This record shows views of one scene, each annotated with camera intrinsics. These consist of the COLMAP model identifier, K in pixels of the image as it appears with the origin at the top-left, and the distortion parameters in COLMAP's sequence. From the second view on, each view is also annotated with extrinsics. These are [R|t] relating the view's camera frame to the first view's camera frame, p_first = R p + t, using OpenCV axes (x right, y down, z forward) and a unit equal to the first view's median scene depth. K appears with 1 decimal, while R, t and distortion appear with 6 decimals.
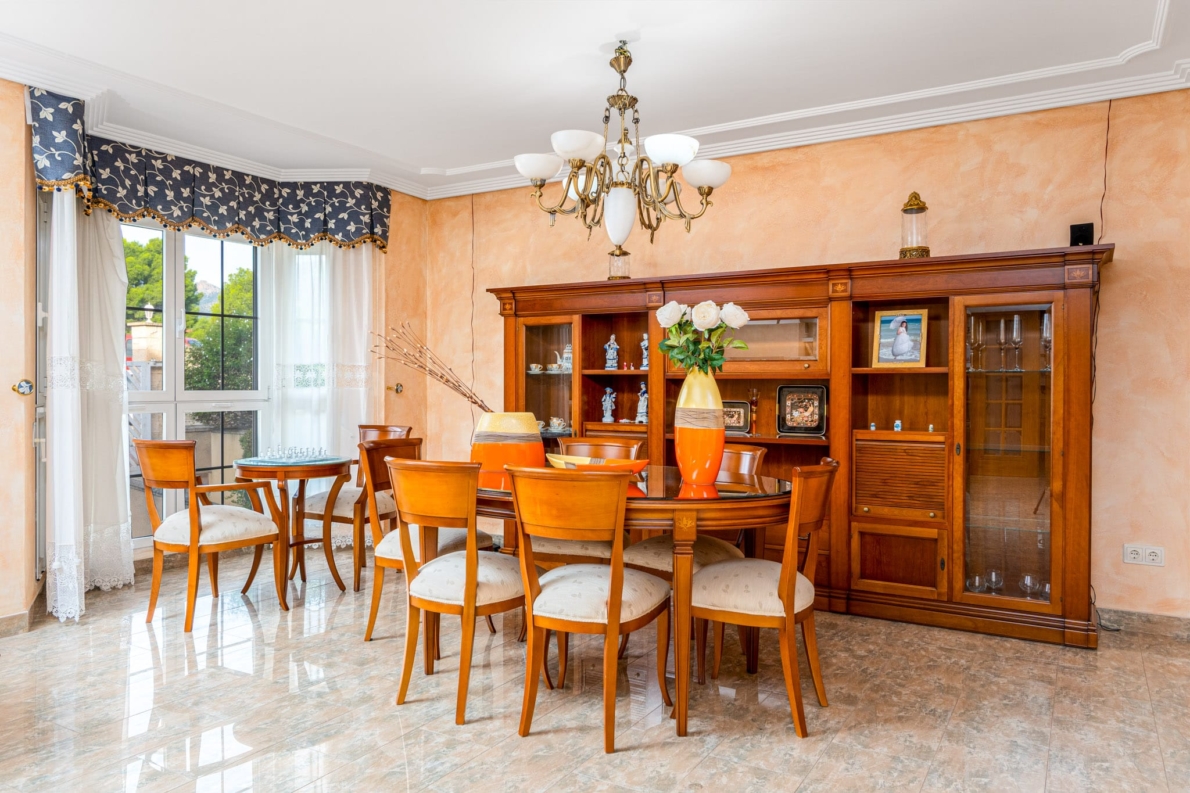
lens RADIAL K [[841.2, 0, 591.5], [0, 841.2, 396.6], [0, 0, 1]] dist [-0.003199, -0.003566]
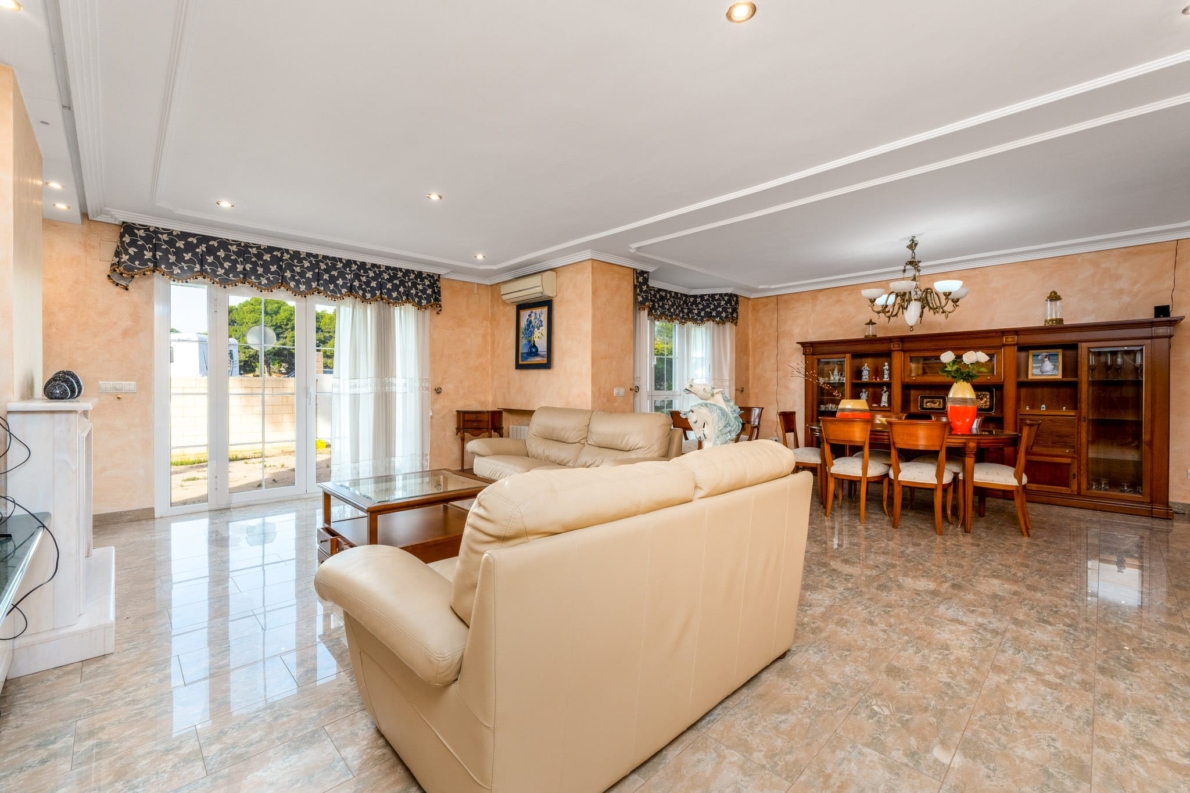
lens RADIAL K [[505.6, 0, 601.1], [0, 505.6, 392.2], [0, 0, 1]] dist [-0.003482, -0.000597]
pose [[0.966465, -0.001363, -0.256795, -0.347614], [-0.000696, 0.999968, -0.007928, 0.008271], [0.256797, 0.007841, 0.966434, -0.433215]]
